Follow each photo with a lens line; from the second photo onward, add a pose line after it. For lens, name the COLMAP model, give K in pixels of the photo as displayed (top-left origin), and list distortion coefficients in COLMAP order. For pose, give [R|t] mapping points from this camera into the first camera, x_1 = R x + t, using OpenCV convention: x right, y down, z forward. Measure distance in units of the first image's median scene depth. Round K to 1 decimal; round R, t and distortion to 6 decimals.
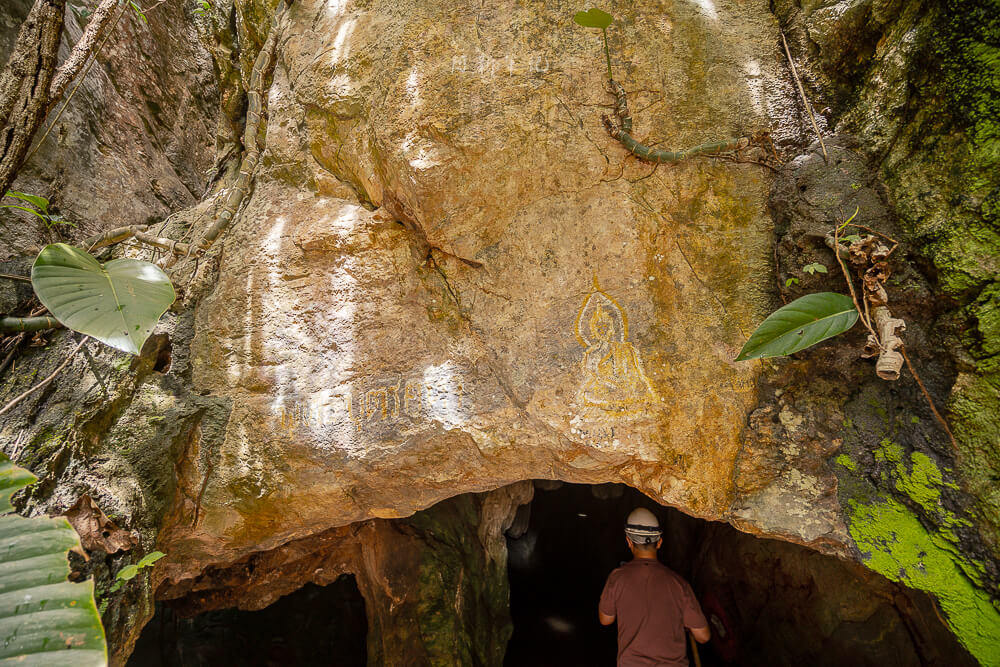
lens RADIAL K [[485.8, 0, 489.1], [0, 485.8, 333.7], [0, 0, 1]] dist [-0.001018, -0.000151]
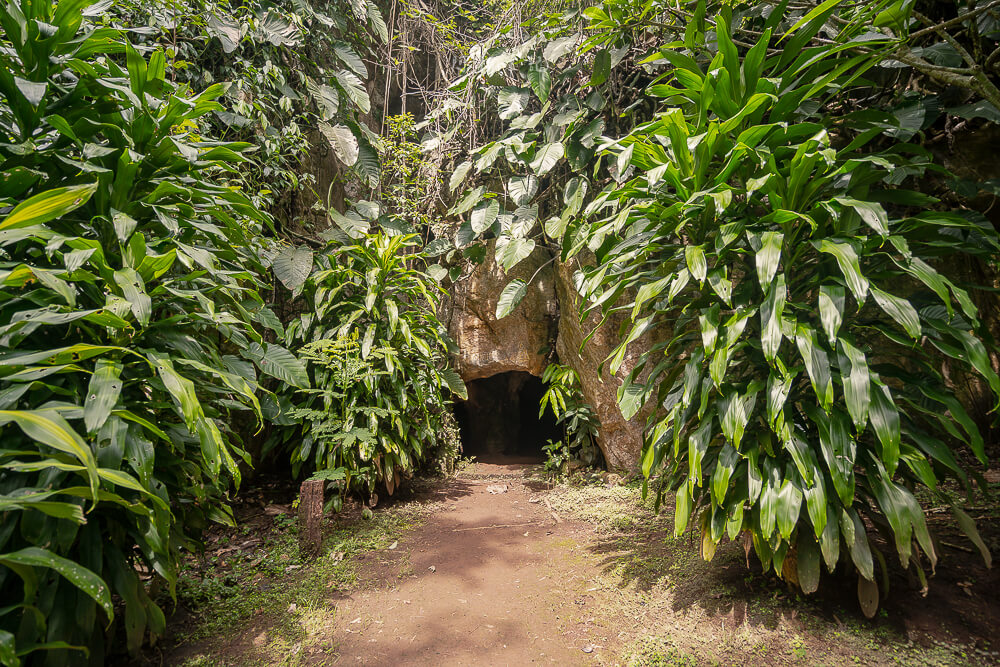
lens RADIAL K [[485.8, 0, 489.1], [0, 485.8, 333.7], [0, 0, 1]] dist [-0.001018, -0.000151]
pose [[0.996153, -0.001493, -0.087618, 0.312768], [0.020260, 0.976690, 0.213698, -1.275631], [0.085256, -0.214651, 0.972963, -4.253433]]
